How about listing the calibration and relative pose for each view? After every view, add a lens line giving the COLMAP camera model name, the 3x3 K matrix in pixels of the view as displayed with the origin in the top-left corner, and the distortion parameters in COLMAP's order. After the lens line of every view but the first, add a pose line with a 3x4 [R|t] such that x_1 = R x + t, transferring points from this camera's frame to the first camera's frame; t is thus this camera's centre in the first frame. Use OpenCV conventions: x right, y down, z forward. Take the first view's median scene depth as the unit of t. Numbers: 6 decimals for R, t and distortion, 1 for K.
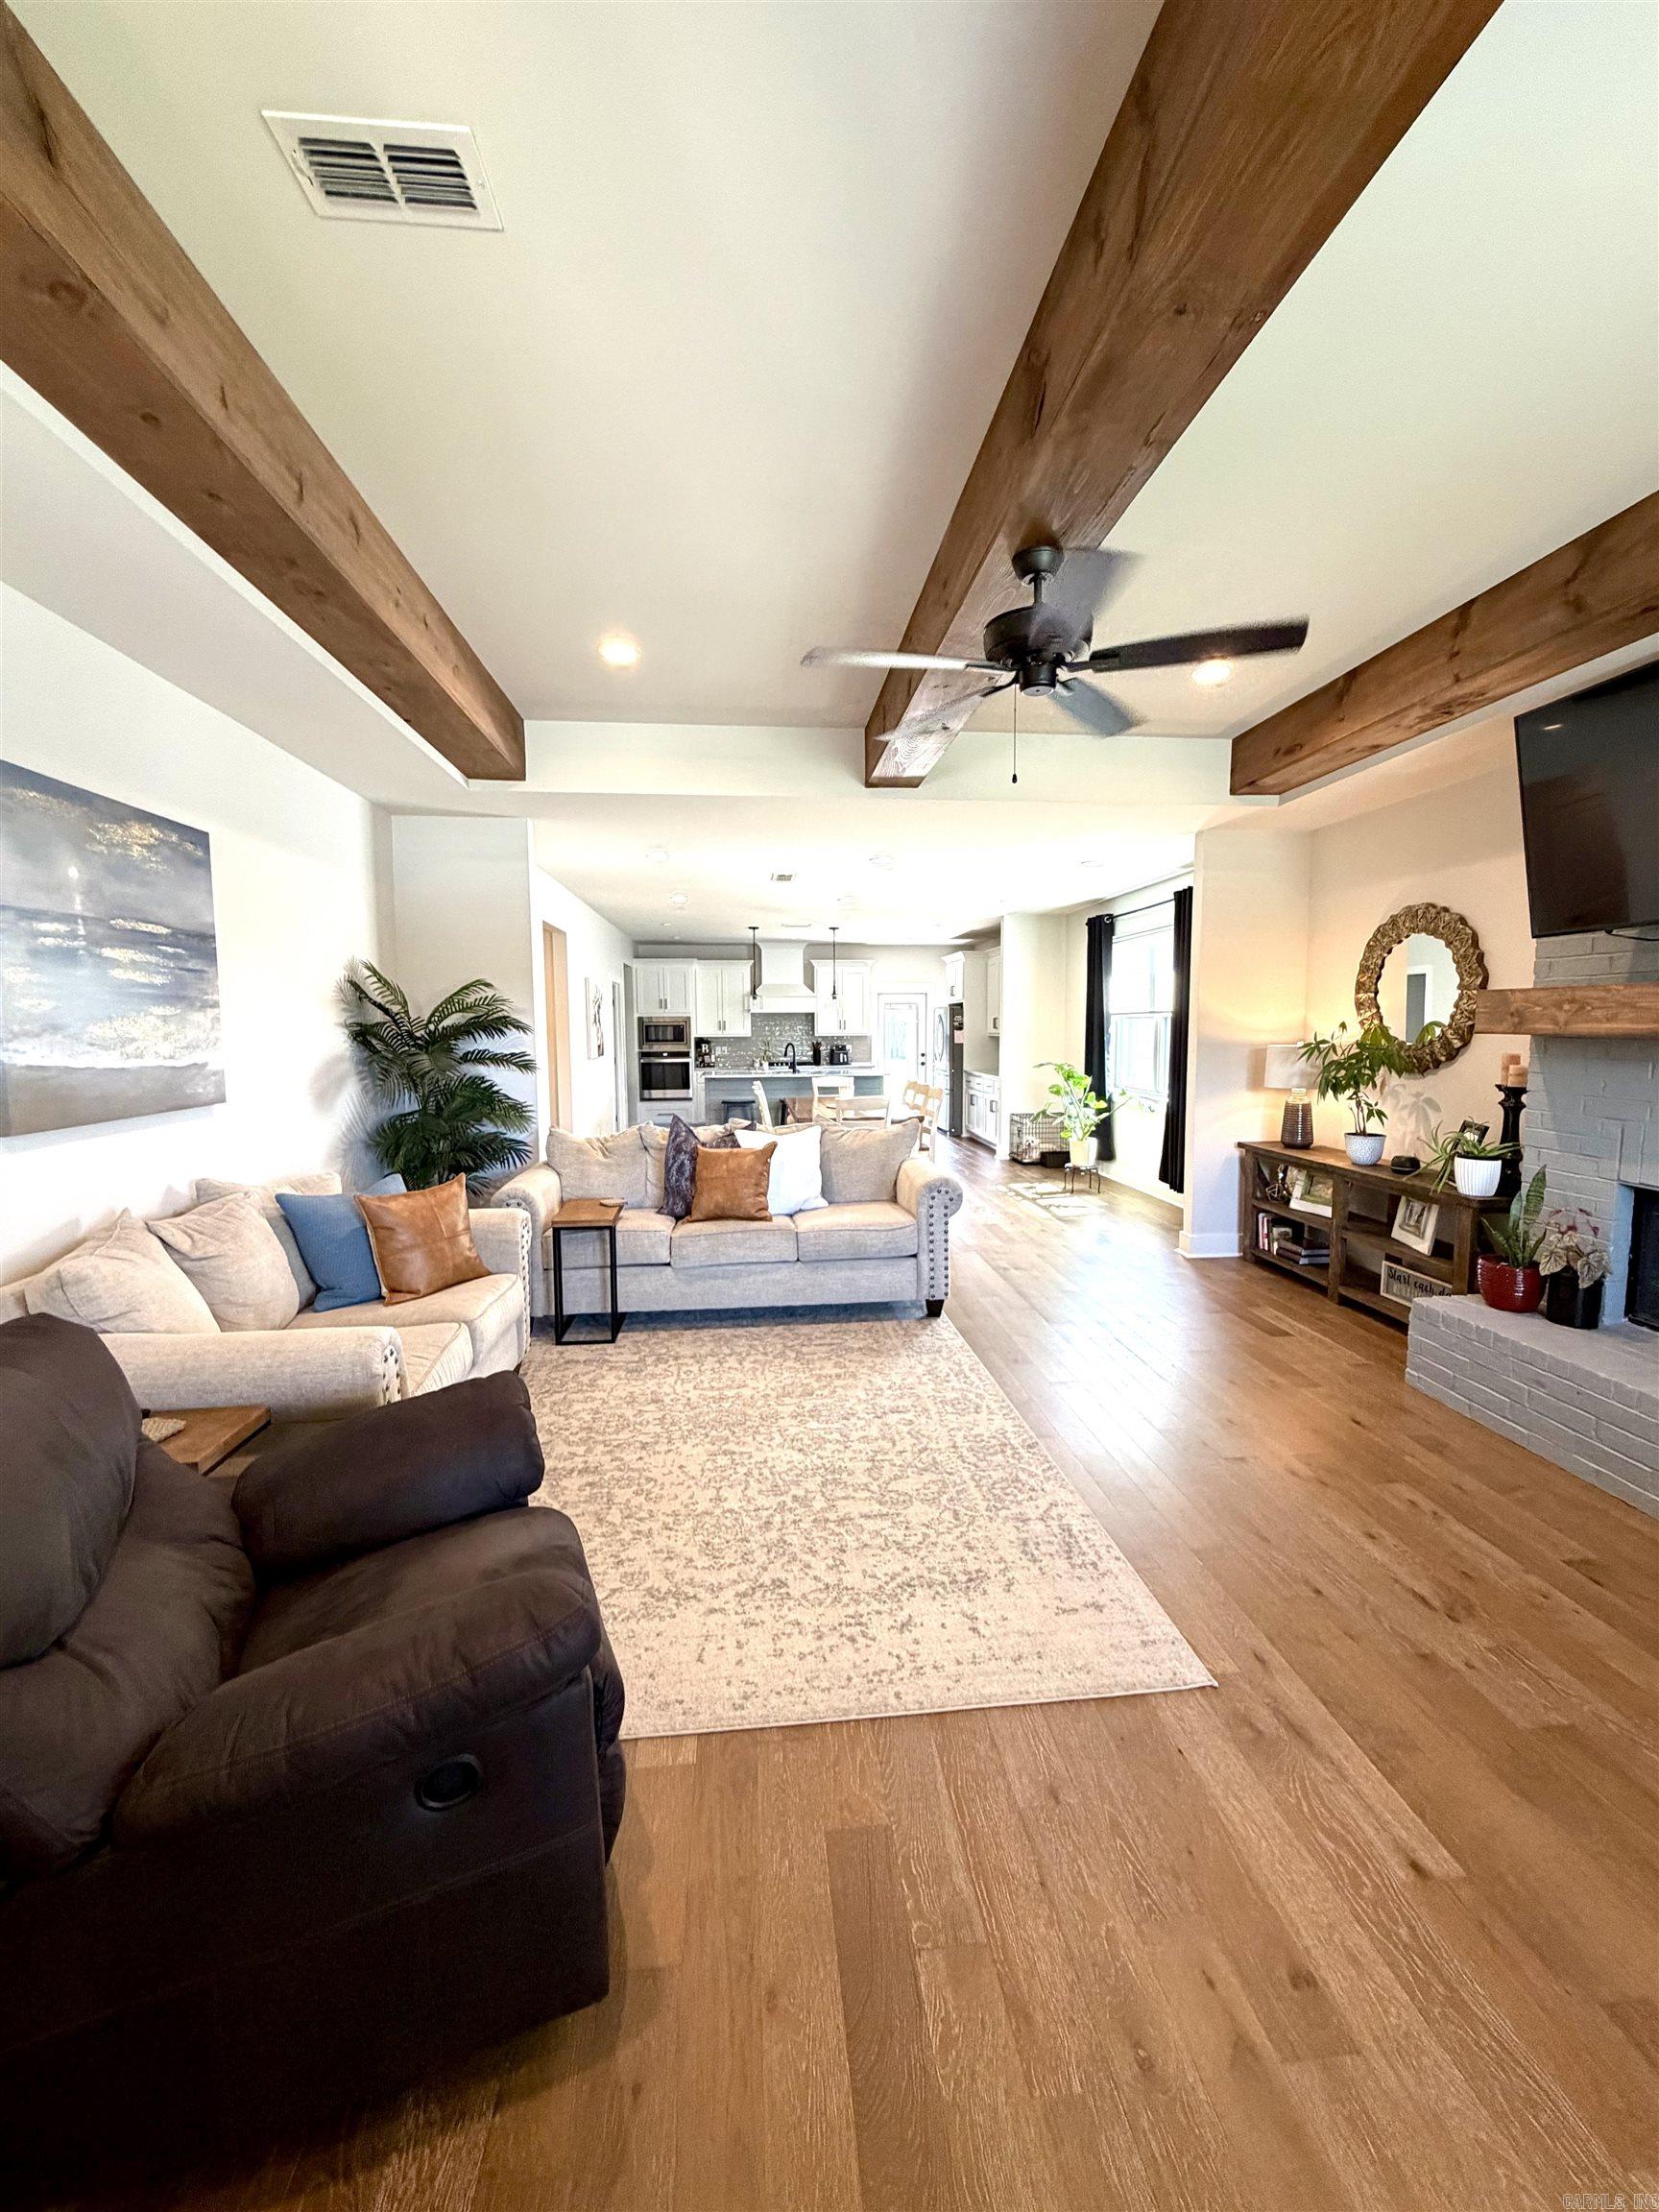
lens RADIAL K [[883.2, 0, 828.2], [0, 883.2, 1092.2], [0, 0, 1]] dist [-0.000730, 0.000332]
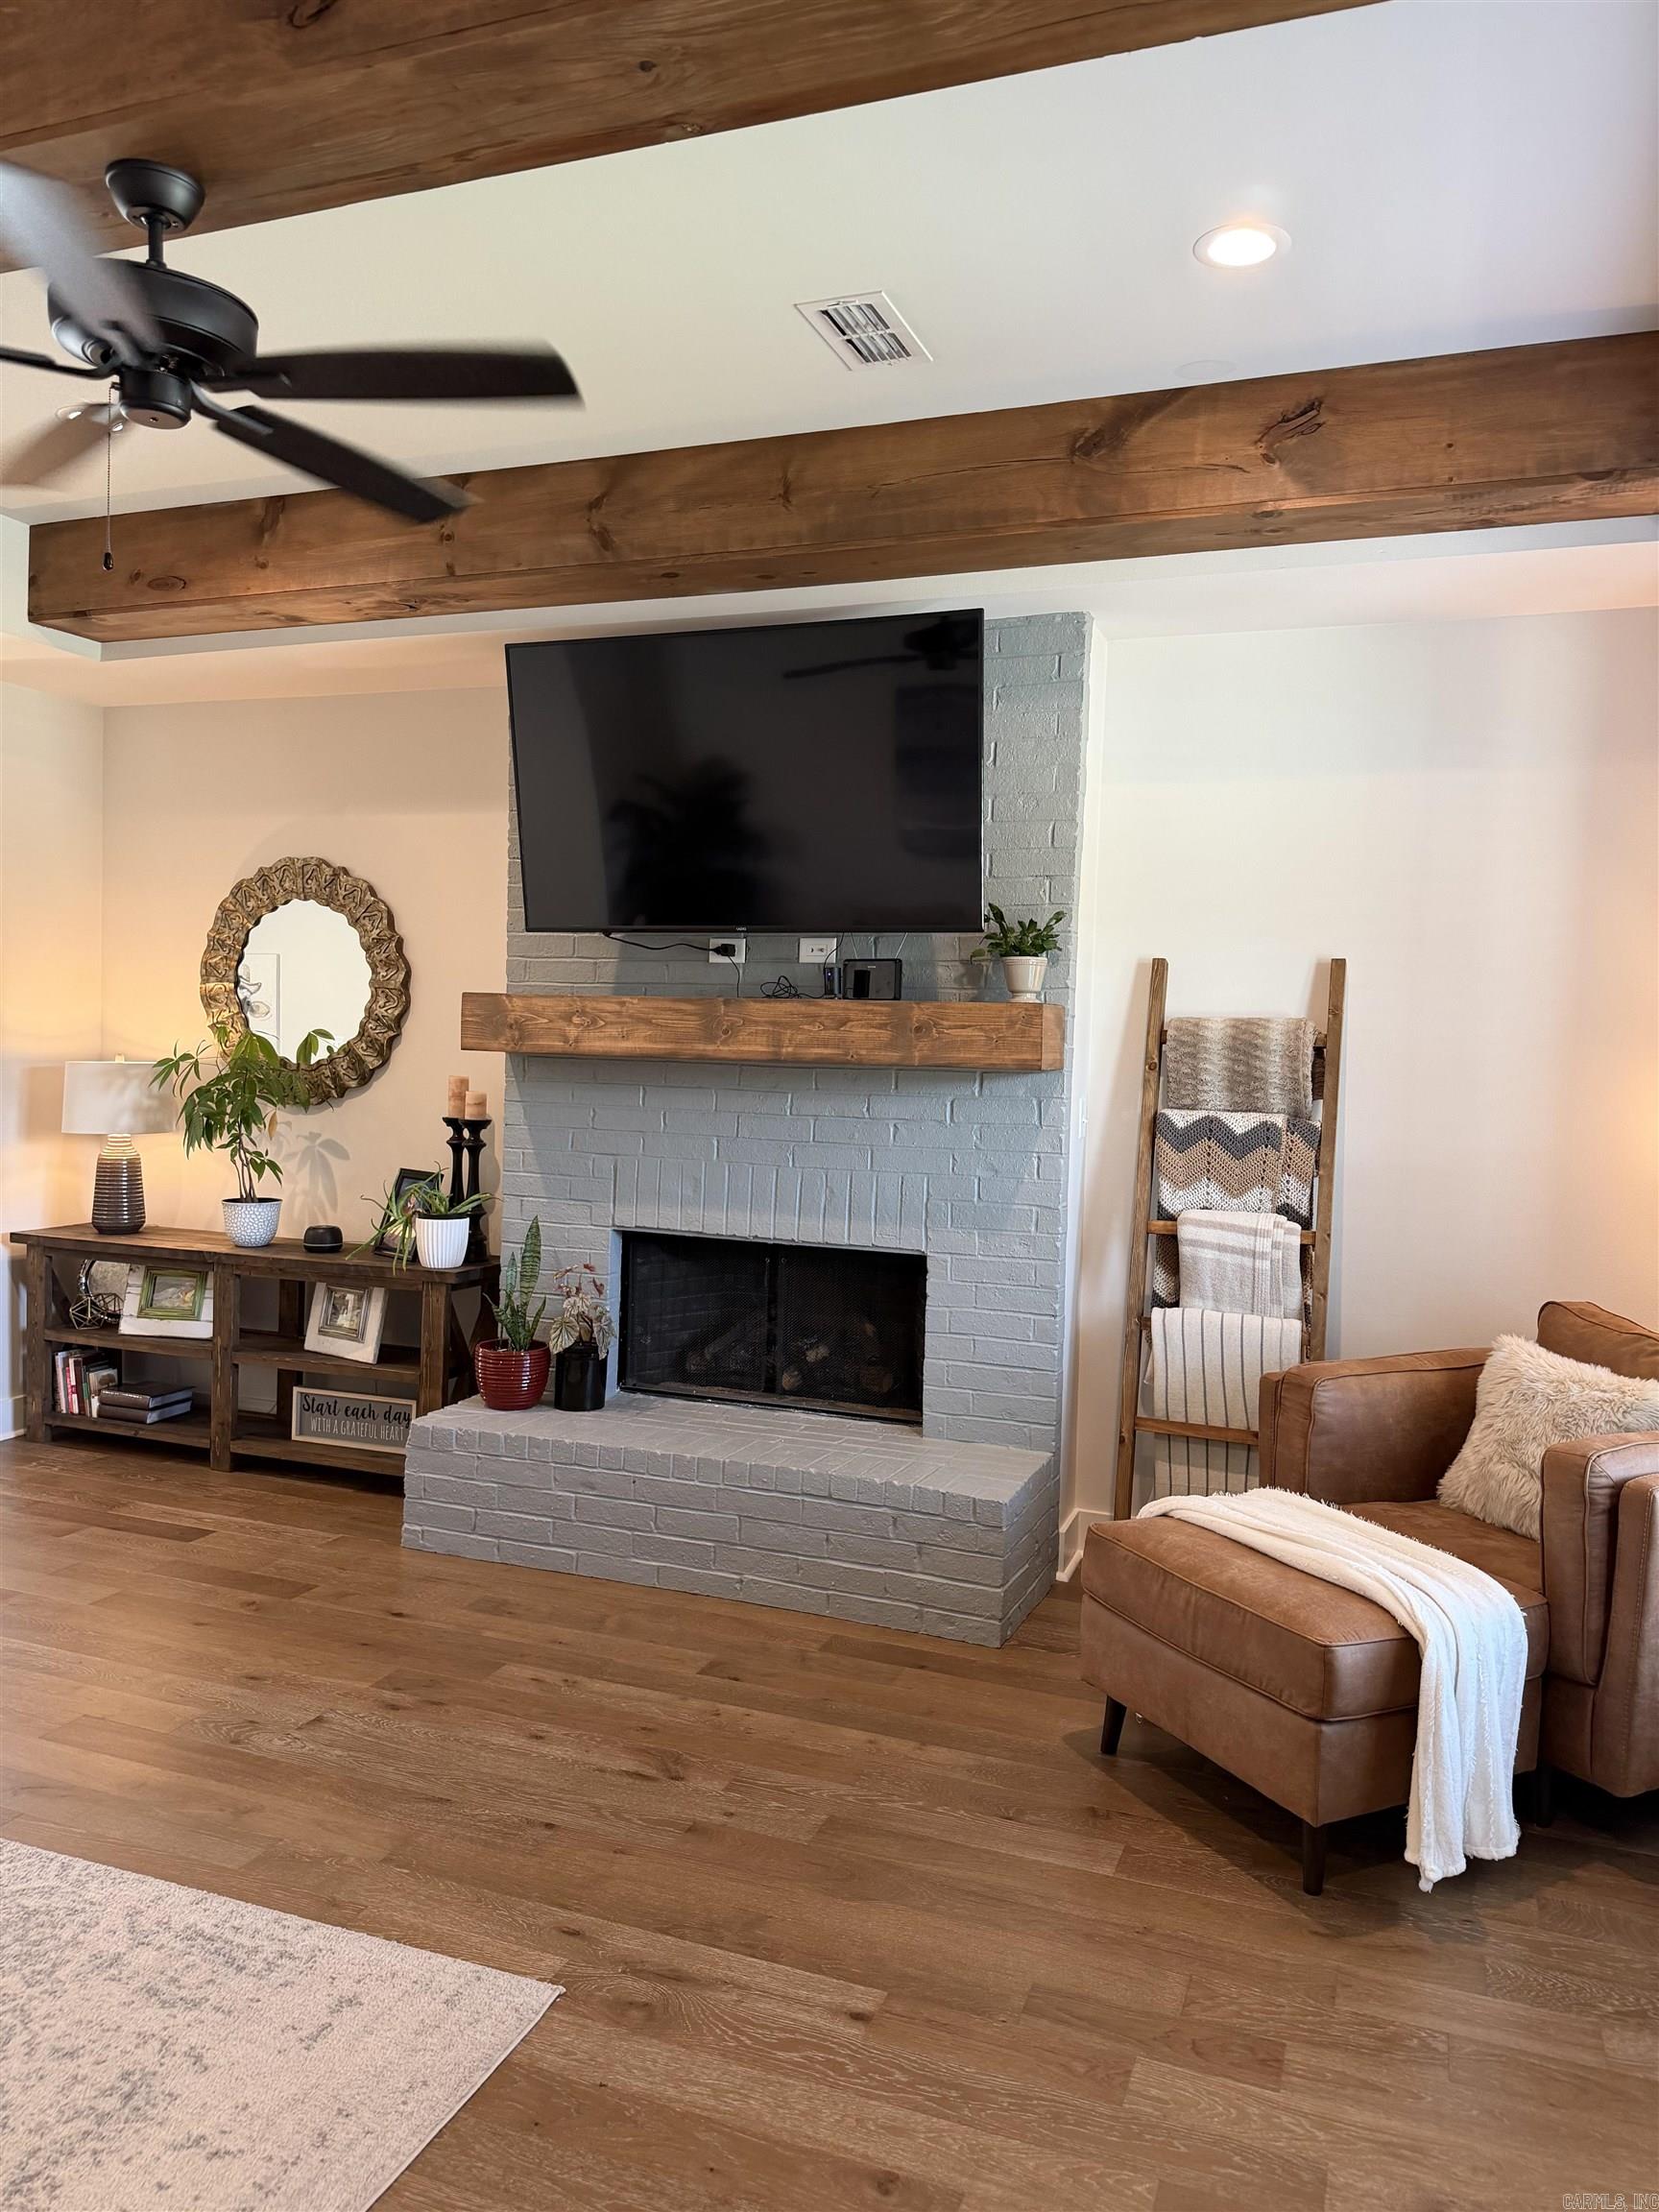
lens RADIAL K [[1558.3, 0, 829.5], [0, 1558.3, 1106.0], [0, 0, 1]] dist [0.064178, -0.053610]
pose [[0.446232, -0.016457, 0.894766, -0.275331], [0.037539, 0.999295, -0.000342, -0.005879], [-0.894129, 0.033741, 0.446536, 0.115242]]
